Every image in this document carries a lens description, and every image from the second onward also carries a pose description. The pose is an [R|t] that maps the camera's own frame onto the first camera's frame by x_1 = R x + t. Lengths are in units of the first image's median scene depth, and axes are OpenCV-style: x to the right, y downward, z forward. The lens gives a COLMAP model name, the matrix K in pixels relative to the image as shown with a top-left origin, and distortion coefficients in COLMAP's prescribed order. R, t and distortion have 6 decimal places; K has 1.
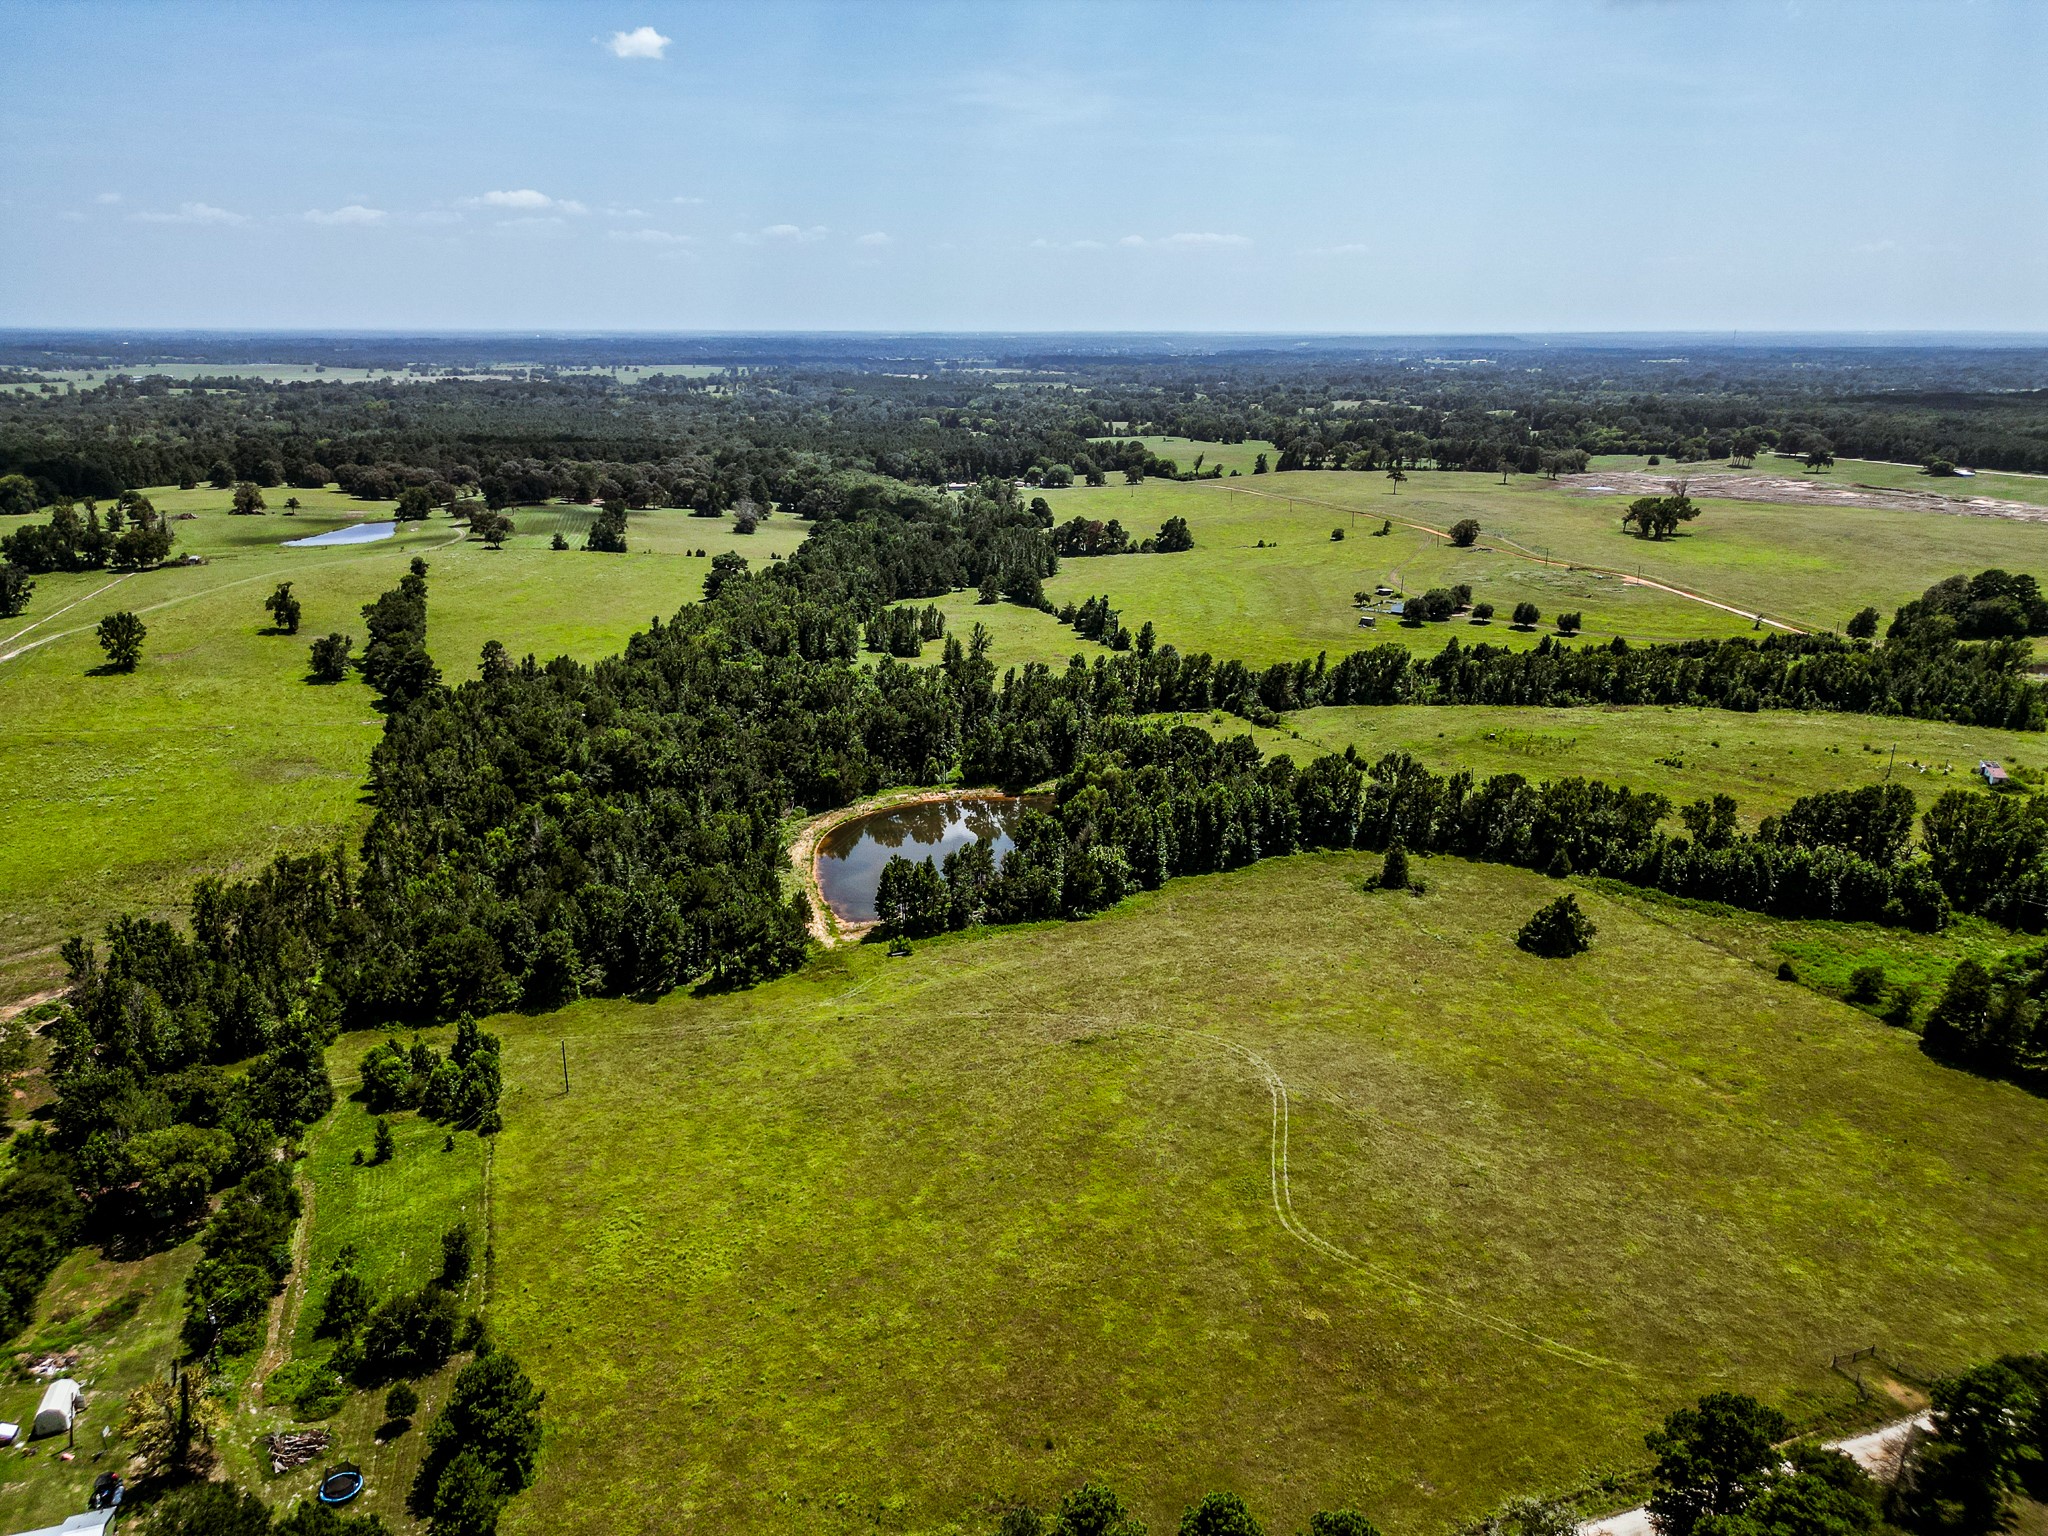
lens RADIAL K [[1426.4, 0, 1018.4], [0, 1426.4, 782.7], [0, 0, 1]] dist [0.059923, -0.053529]
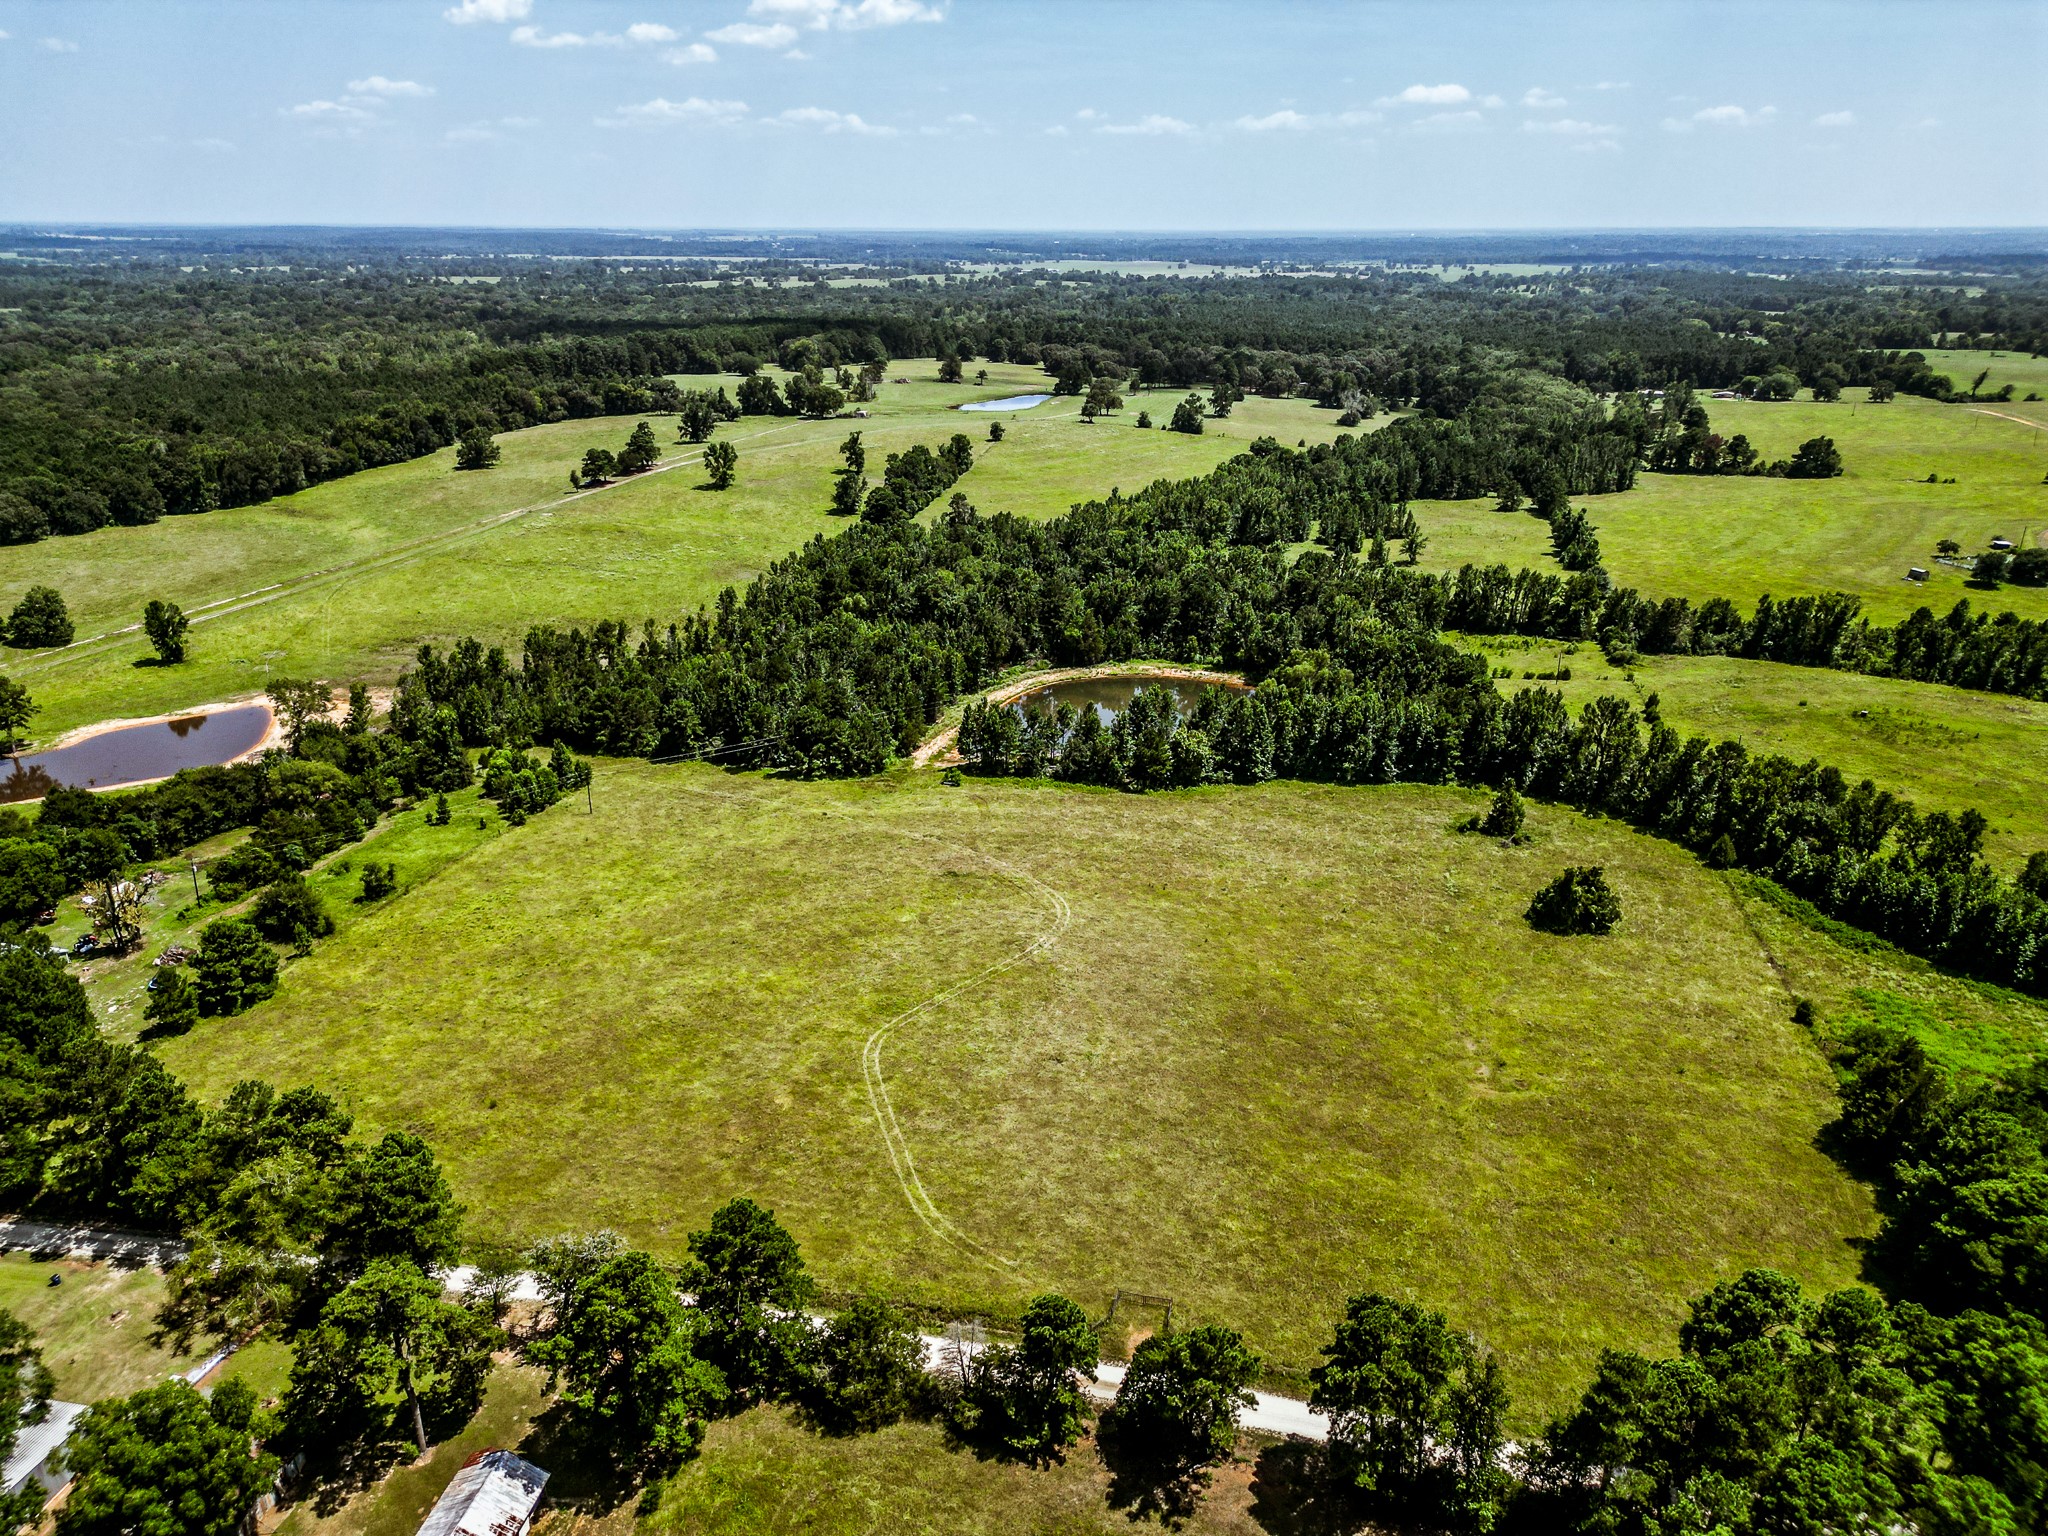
lens RADIAL K [[1426.4, 0, 1019.4], [0, 1426.4, 765.8], [0, 0, 1]] dist [0.059923, -0.053529]
pose [[0.840231, 0.191473, -0.507297, 0.181277], [-0.165024, 0.981496, 0.097126, -0.002473], [0.516506, 0.002108, 0.856281, 0.036069]]
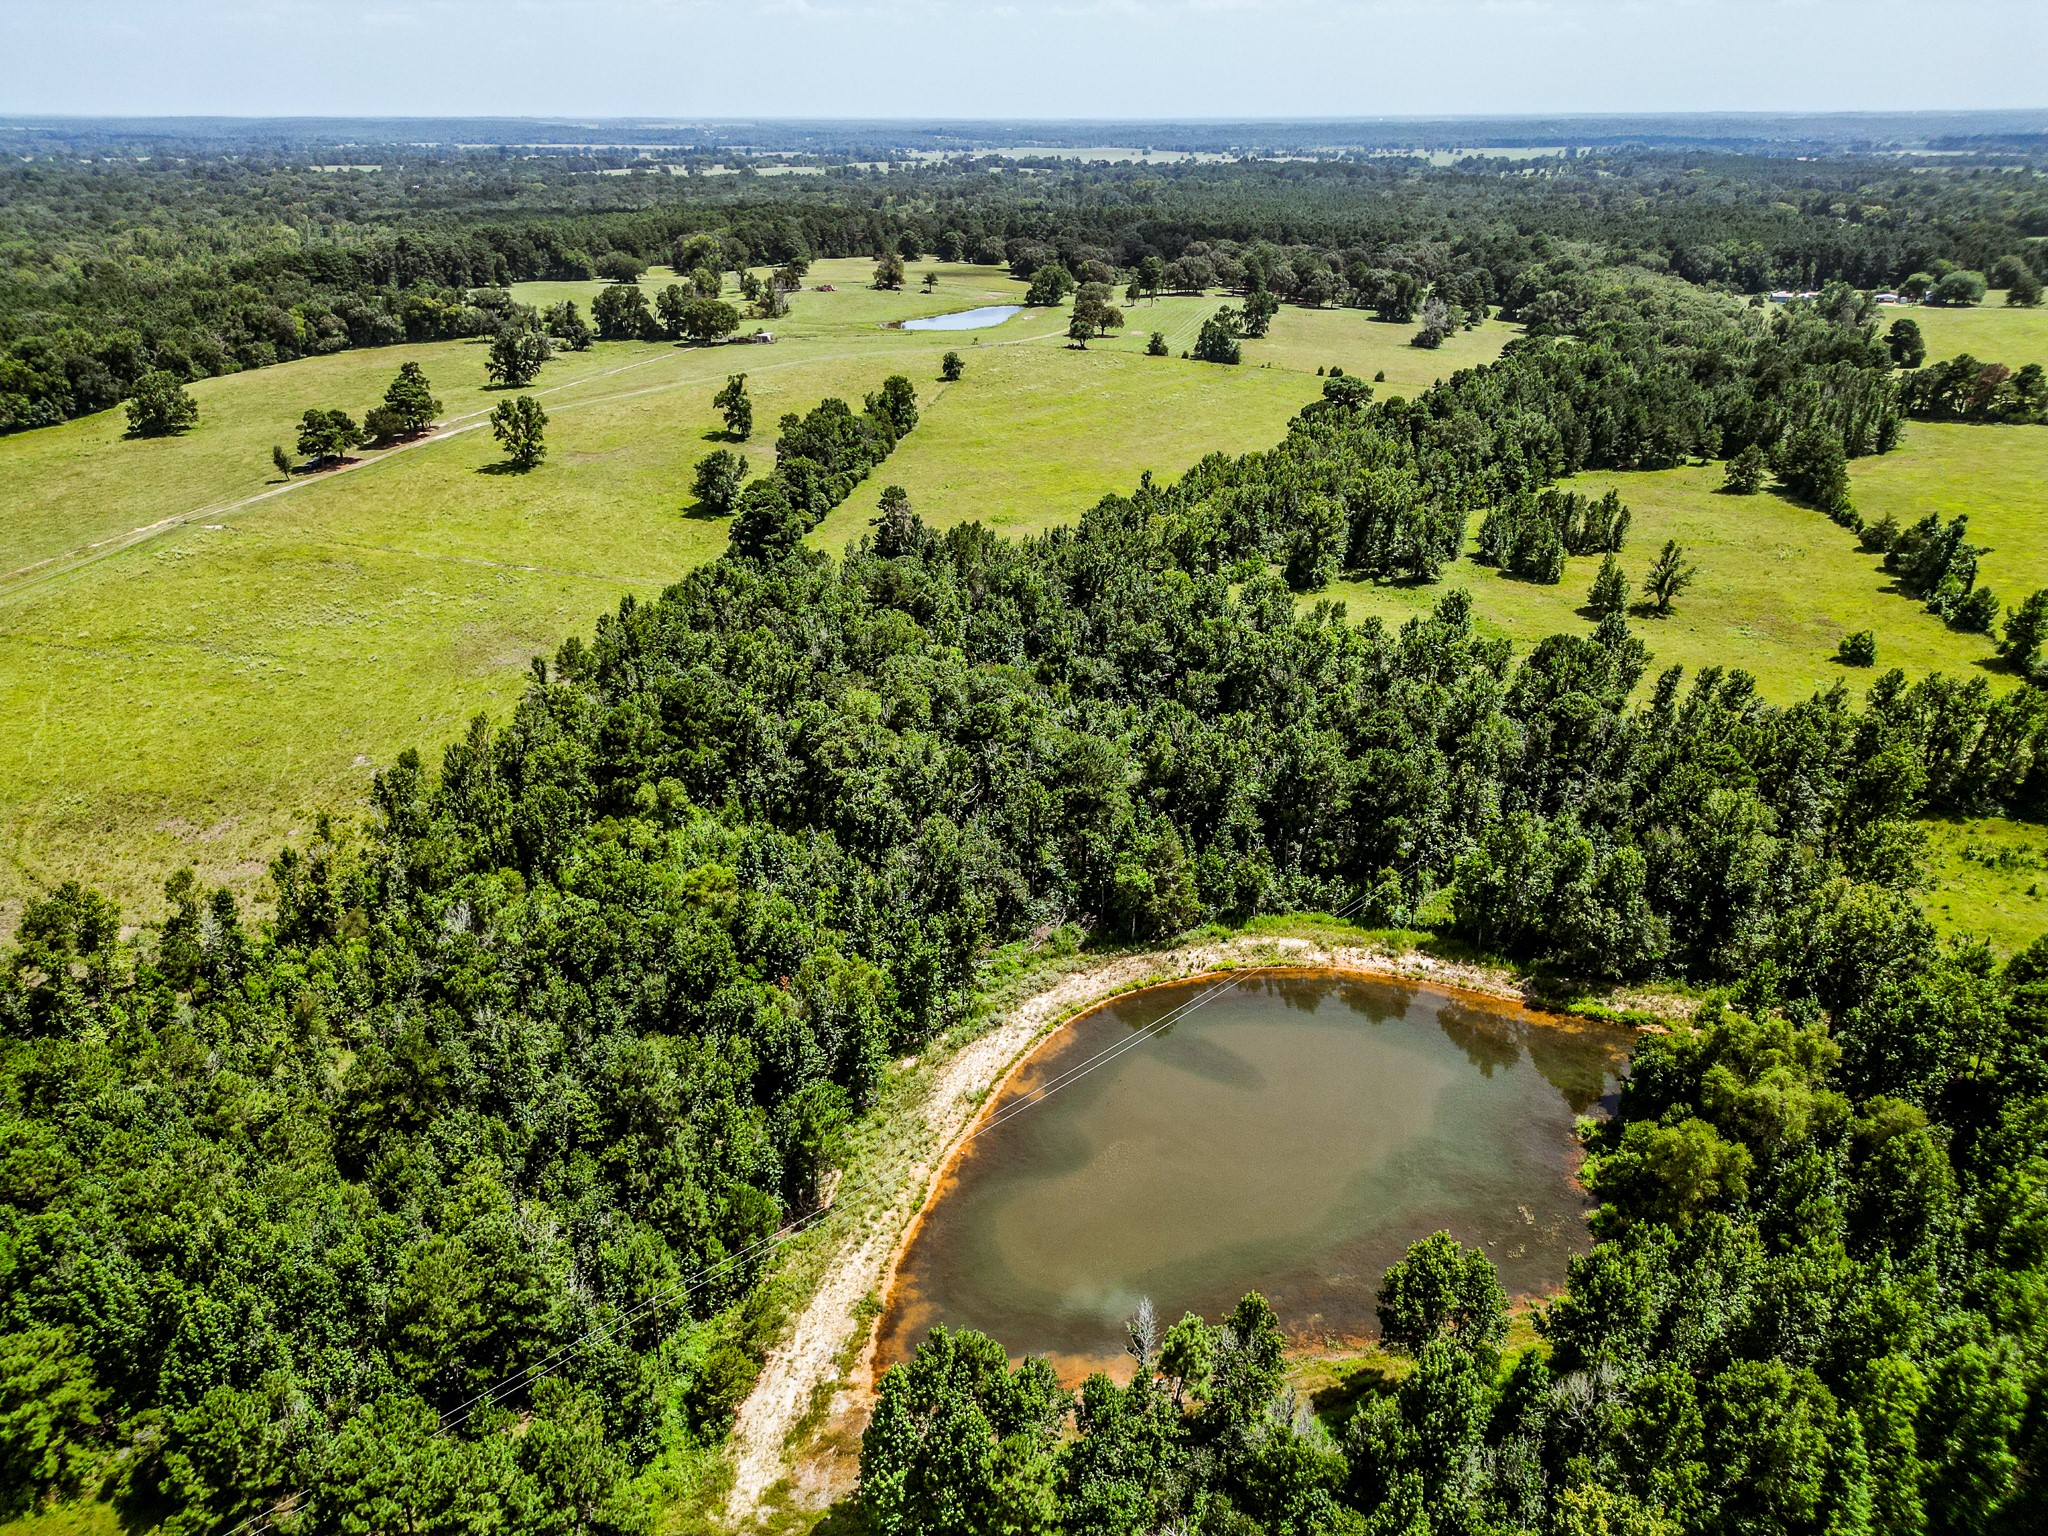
lens RADIAL K [[1426.4, 0, 1022.8], [0, 1426.4, 774.4], [0, 0, 1]] dist [0.059923, -0.053529]
pose [[0.858434, 0.210596, -0.467698, 0.024371], [-0.151797, 0.975287, 0.160539, -0.052138], [0.489948, -0.066817, 0.869187, 0.265324]]
